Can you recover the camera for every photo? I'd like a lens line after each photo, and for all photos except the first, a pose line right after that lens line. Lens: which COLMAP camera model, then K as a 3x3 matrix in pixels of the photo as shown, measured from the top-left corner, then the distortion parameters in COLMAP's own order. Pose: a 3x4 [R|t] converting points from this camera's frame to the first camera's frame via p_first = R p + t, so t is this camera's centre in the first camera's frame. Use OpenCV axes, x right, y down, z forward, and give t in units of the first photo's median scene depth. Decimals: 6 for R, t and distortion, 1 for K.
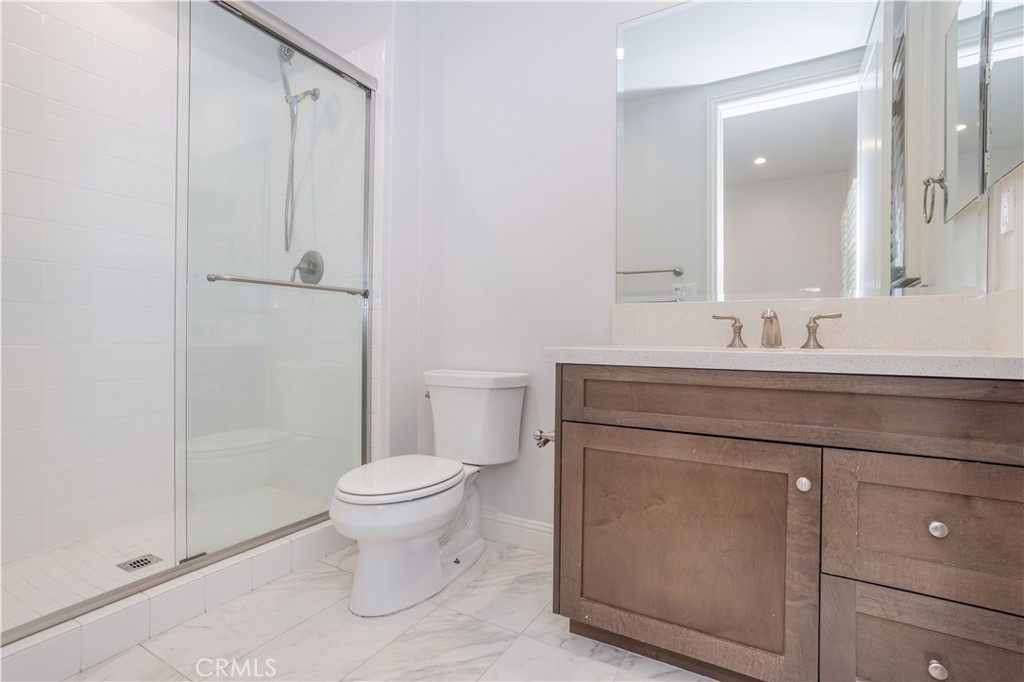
lens RADIAL K [[480.3, 0, 511.0], [0, 480.3, 340.9], [0, 0, 1]] dist [-0.005312, 0.000416]
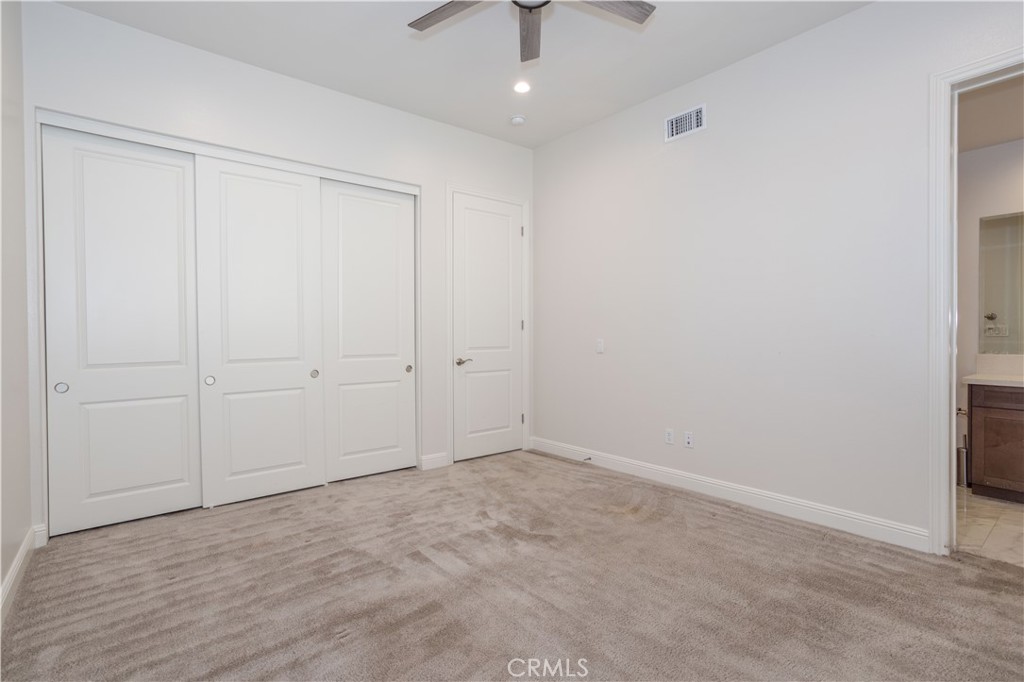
lens RADIAL K [[480.3, 0, 510.5], [0, 480.3, 336.3], [0, 0, 1]] dist [-0.005312, 0.000416]
pose [[0.934880, -0.009585, -0.354835, -1.306905], [0.006488, 0.999930, -0.009919, -0.201173], [0.354906, 0.006971, 0.934876, -2.289956]]
